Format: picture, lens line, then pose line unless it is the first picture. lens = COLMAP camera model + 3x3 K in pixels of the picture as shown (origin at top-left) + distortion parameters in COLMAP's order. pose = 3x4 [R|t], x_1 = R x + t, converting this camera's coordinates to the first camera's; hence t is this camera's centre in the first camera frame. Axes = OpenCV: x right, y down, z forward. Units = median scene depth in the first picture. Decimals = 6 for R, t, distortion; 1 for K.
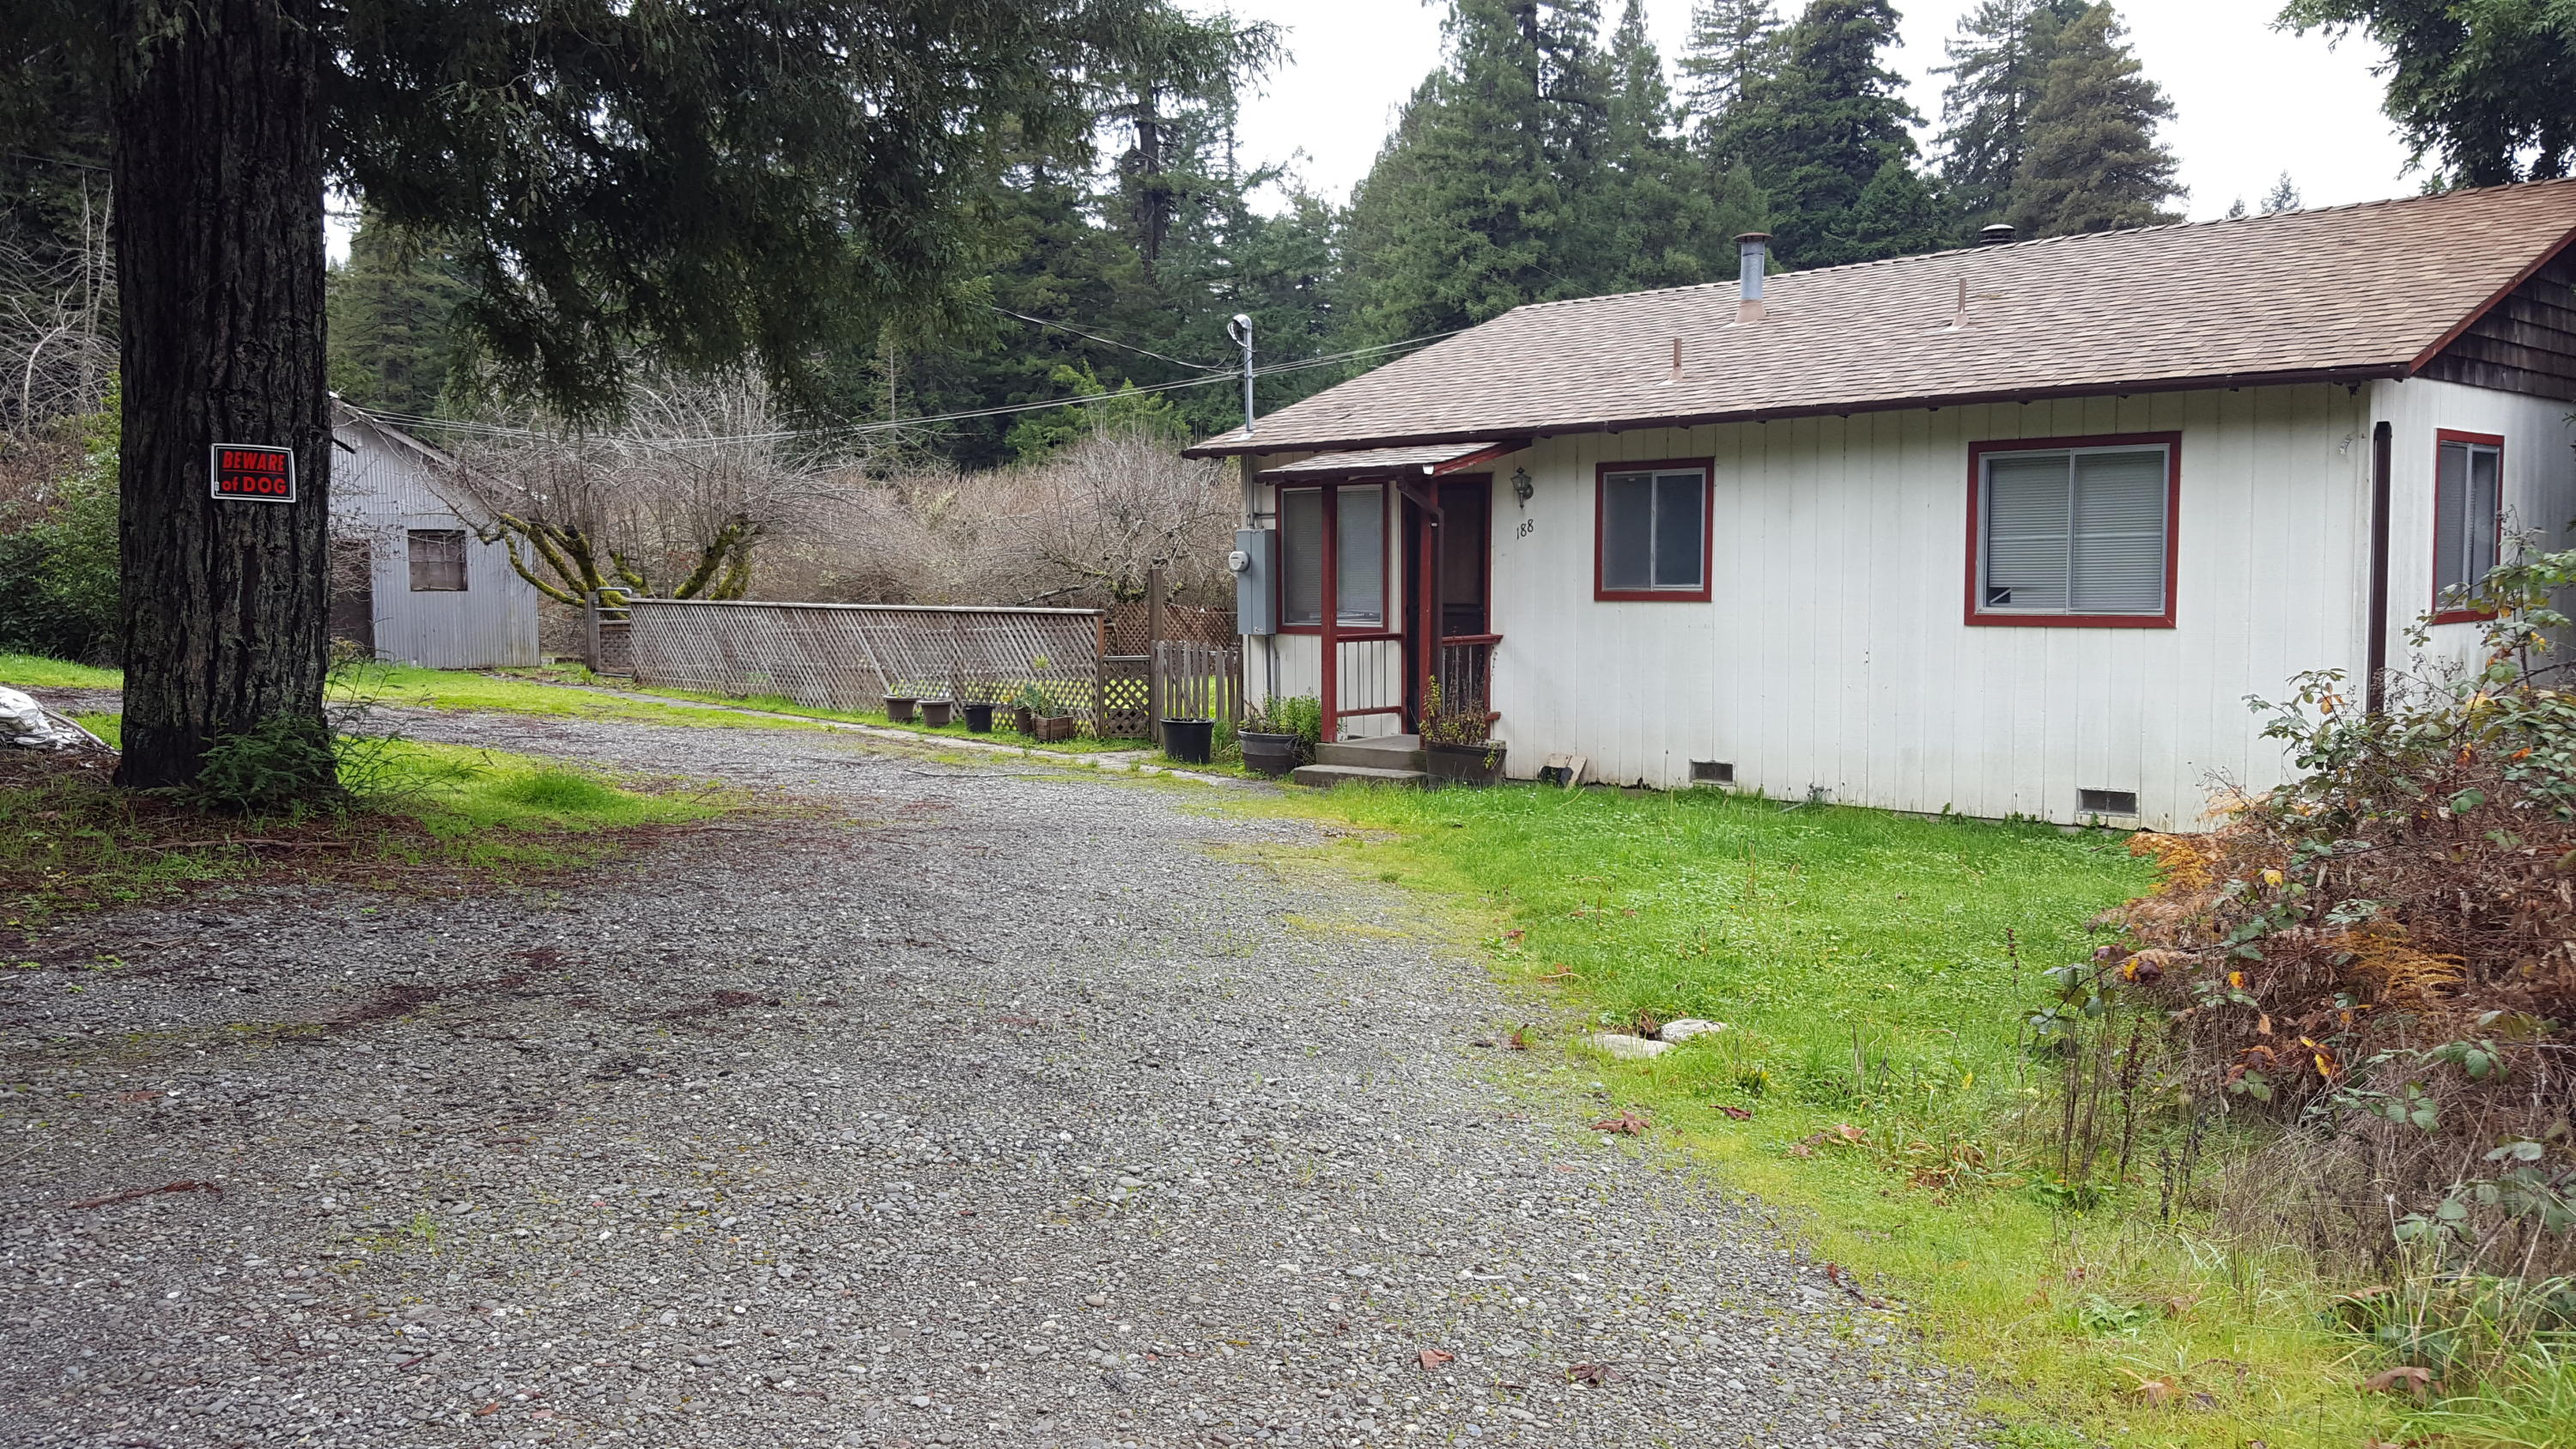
lens RADIAL K [[1926.8, 0, 1242.9], [0, 1926.8, 796.7], [0, 0, 1]] dist [0.154648, -0.265051]
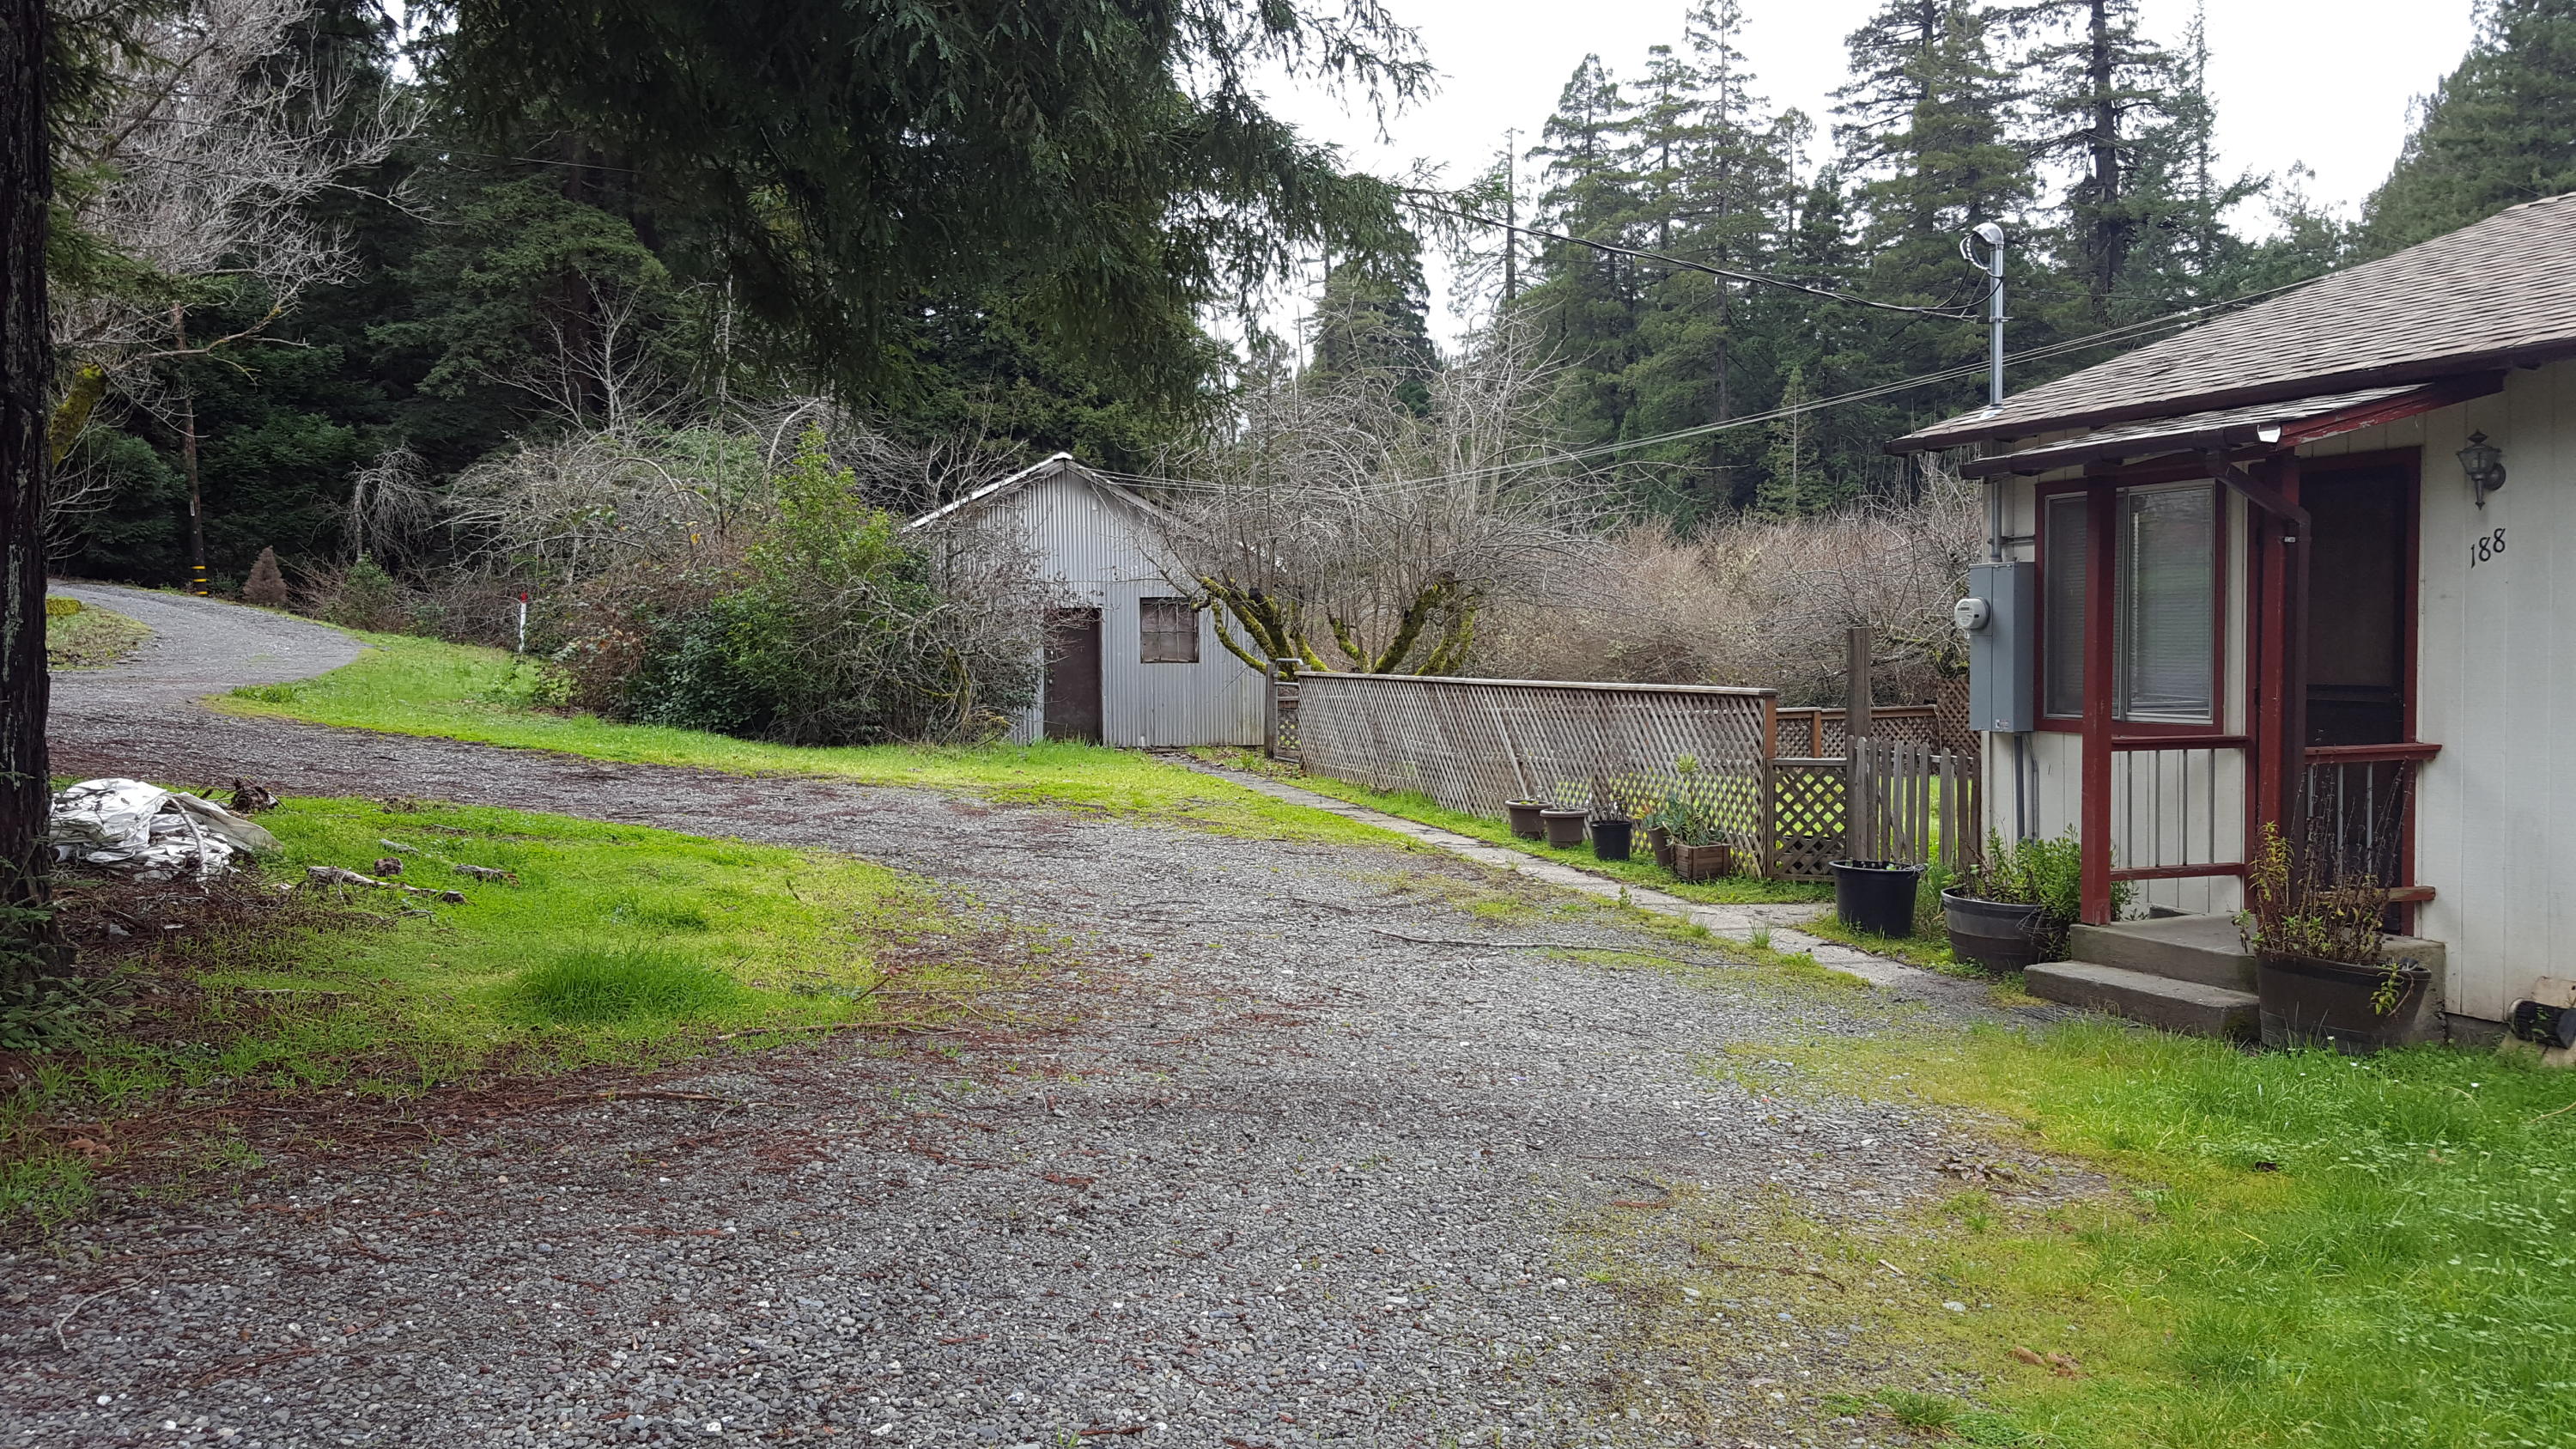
lens RADIAL K [[2071.9, 0, 1286.3], [0, 2071.9, 756.7], [0, 0, 1]] dist [0.105654, -0.145074]
pose [[0.917606, 0.023418, -0.396801, 0.064038], [-0.047516, 0.997567, -0.051007, -0.031161], [0.394641, 0.065659, 0.916486, 0.297995]]
